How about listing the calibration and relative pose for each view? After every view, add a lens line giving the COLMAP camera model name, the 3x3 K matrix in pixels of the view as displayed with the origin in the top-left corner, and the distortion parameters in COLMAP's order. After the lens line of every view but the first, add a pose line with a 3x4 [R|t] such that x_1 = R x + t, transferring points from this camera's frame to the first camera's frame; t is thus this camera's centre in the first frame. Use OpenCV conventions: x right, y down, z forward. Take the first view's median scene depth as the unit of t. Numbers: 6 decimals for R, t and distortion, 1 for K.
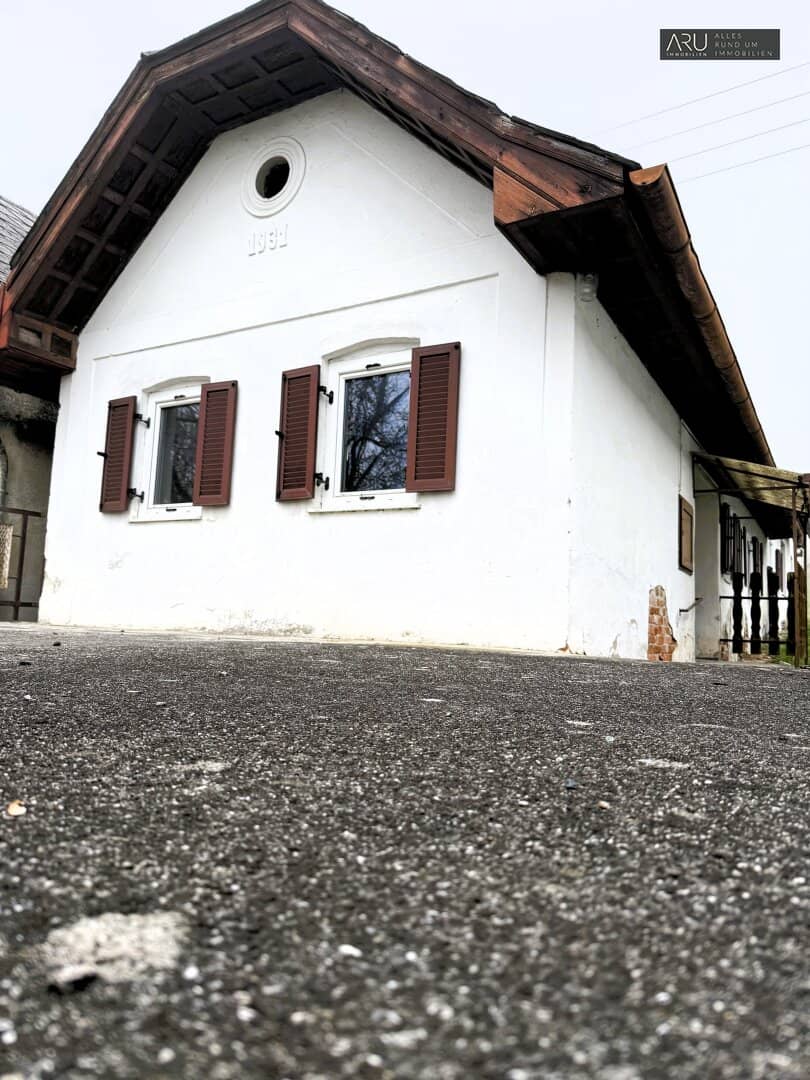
lens RADIAL K [[797.6, 0, 405.0], [0, 797.6, 540.0], [0, 0, 1]] dist [0.055294, -0.055961]
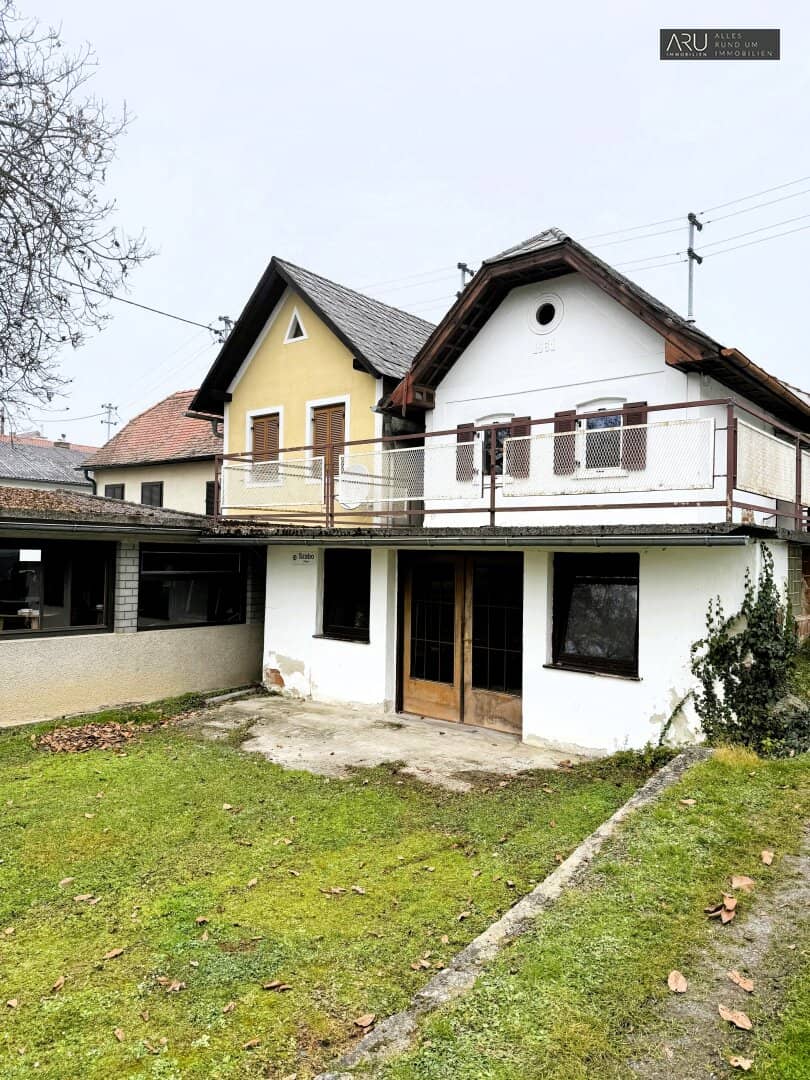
lens RADIAL K [[755.5, 0, 405.4], [0, 755.5, 560.5], [0, 0, 1]] dist [0.048136, 0.000147]
pose [[0.984643, -0.025929, -0.172644, -0.213760], [0.046226, 0.992335, 0.114605, -0.070765], [0.168349, -0.120825, 0.978294, -1.119666]]
